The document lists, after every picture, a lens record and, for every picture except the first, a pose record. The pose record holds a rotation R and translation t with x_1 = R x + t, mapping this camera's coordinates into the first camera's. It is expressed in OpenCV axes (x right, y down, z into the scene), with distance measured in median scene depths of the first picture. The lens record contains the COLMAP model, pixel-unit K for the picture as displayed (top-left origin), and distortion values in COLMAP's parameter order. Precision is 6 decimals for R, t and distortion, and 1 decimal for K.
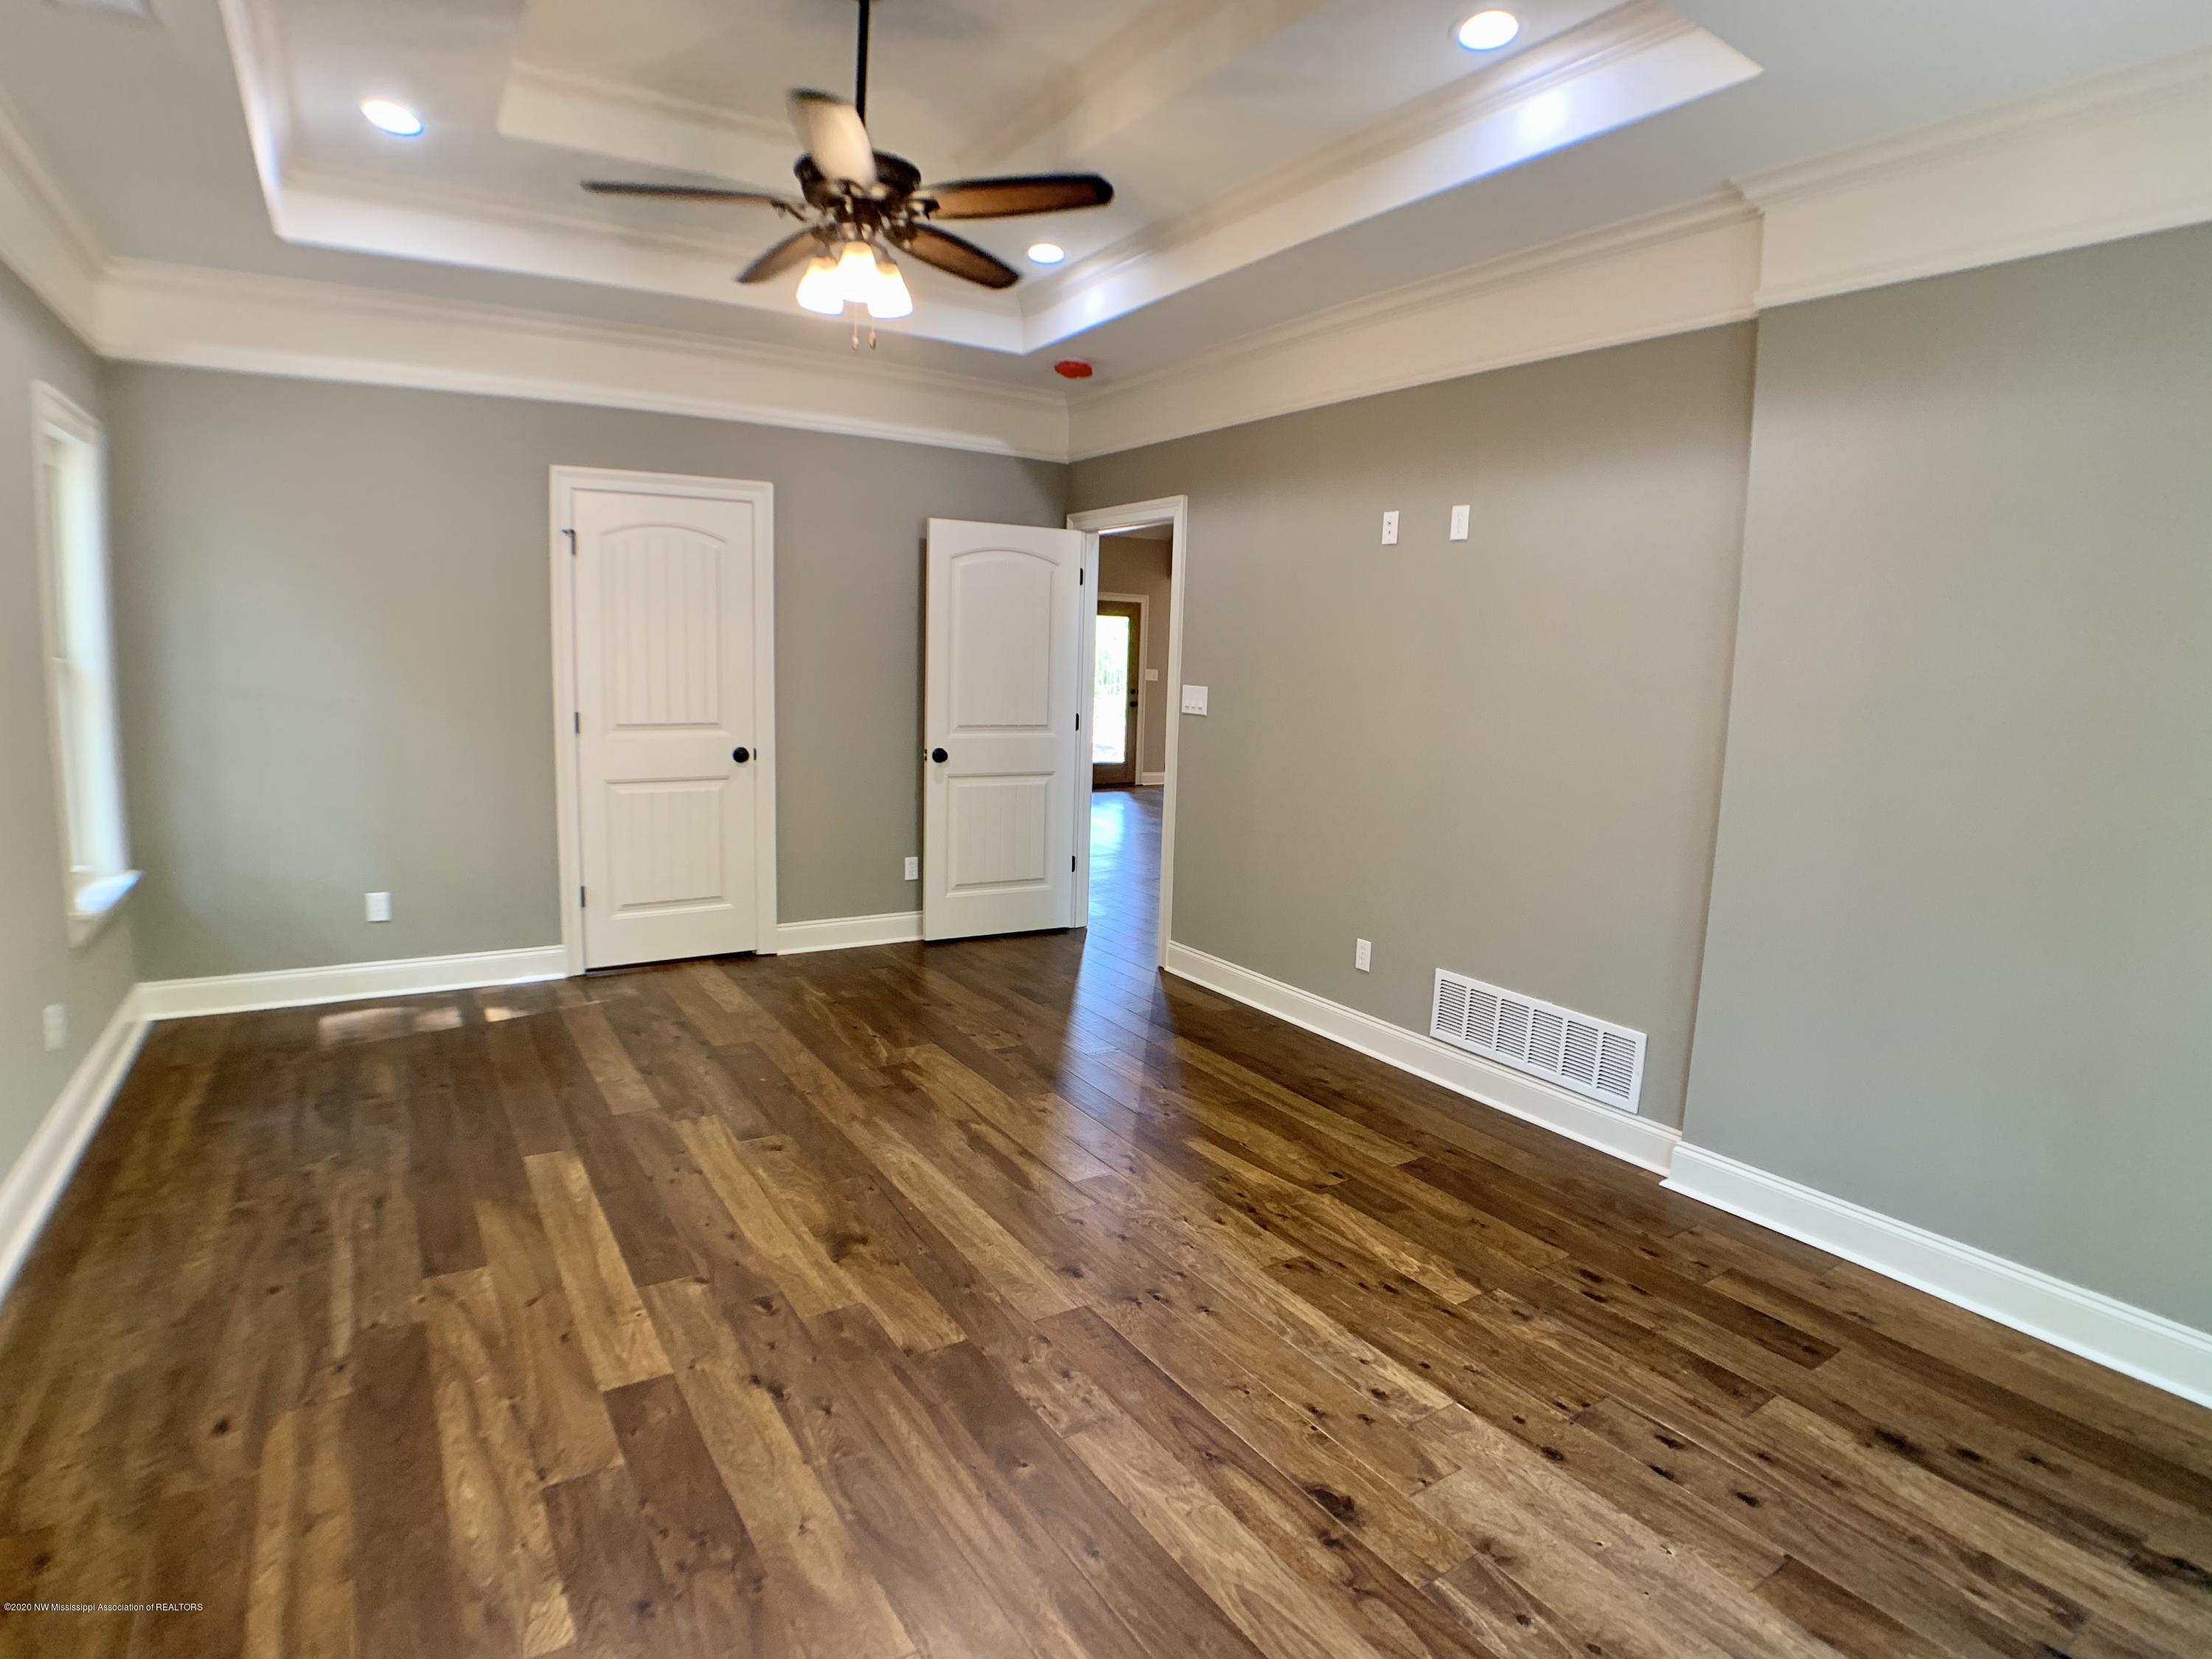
lens RADIAL K [[1170.8, 0, 1113.9], [0, 1170.8, 830.8], [0, 0, 1]] dist [-0.074959, 0.008157]
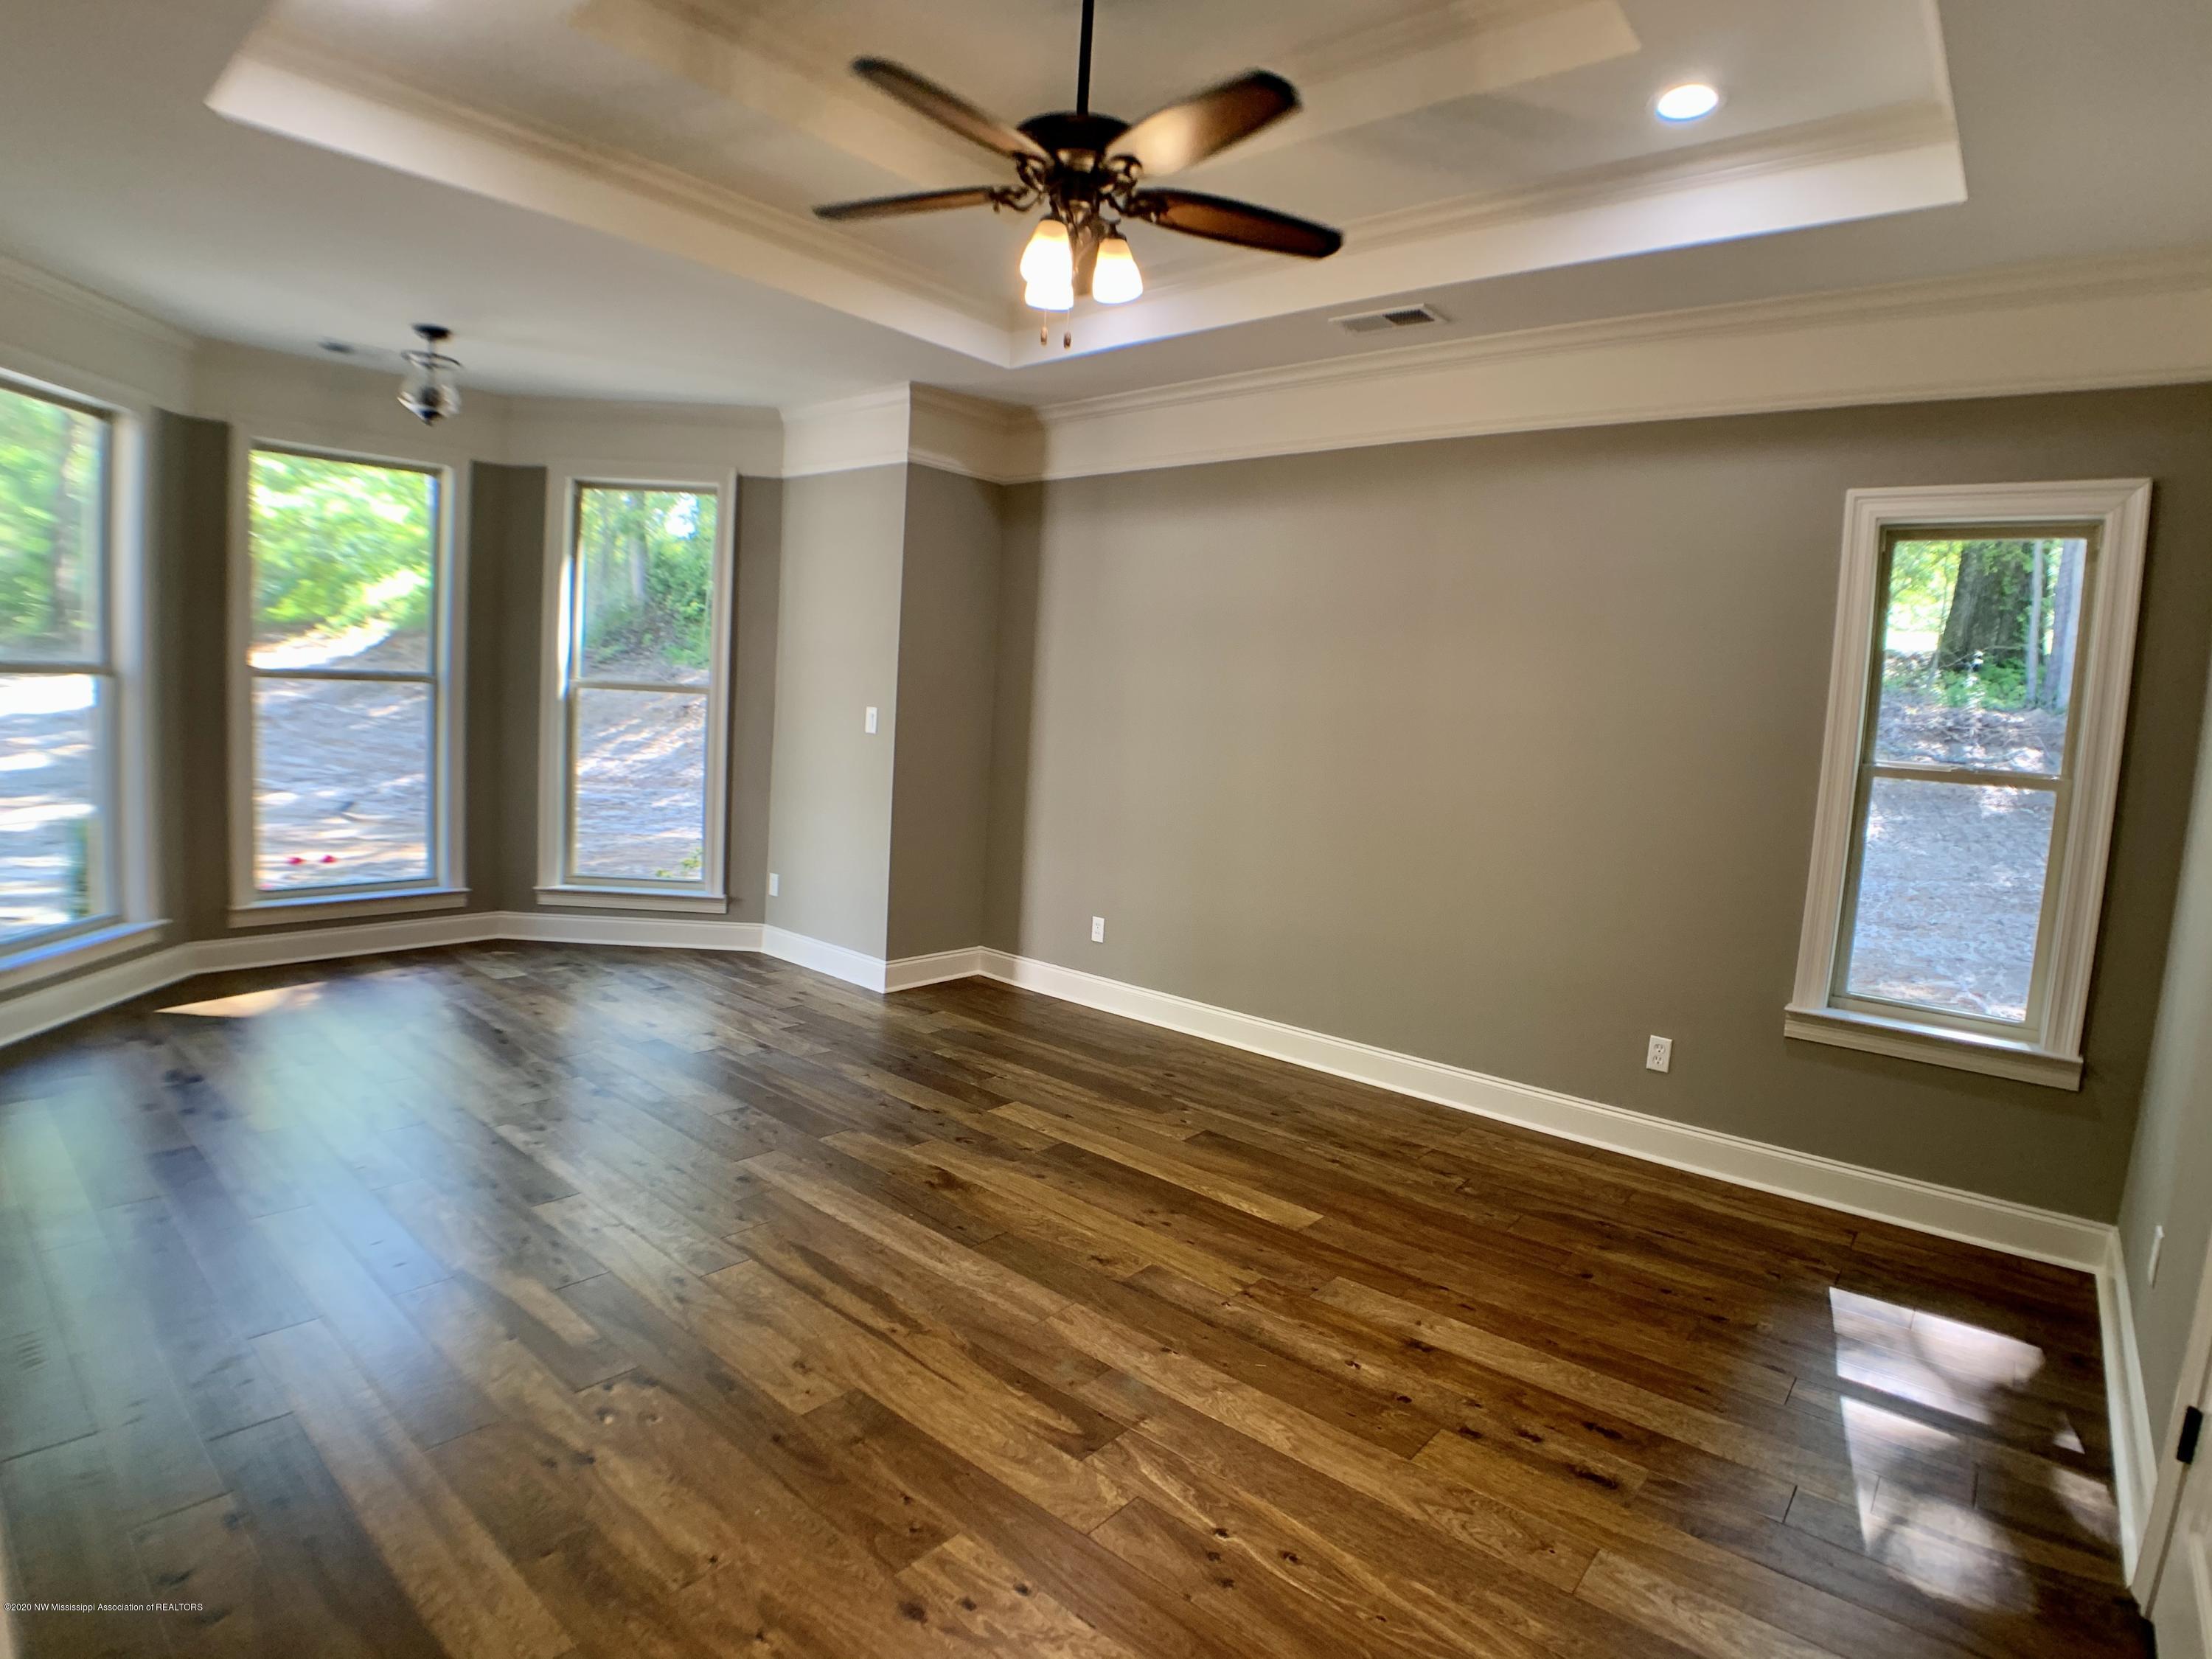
lens RADIAL K [[1170.8, 0, 1109.0], [0, 1170.8, 825.0], [0, 0, 1]] dist [-0.074959, 0.008157]
pose [[-0.954966, -0.051870, -0.292146, -0.023526], [-0.126012, 0.962297, 0.241053, -0.286963], [0.268628, 0.267011, -0.925497, 1.941812]]
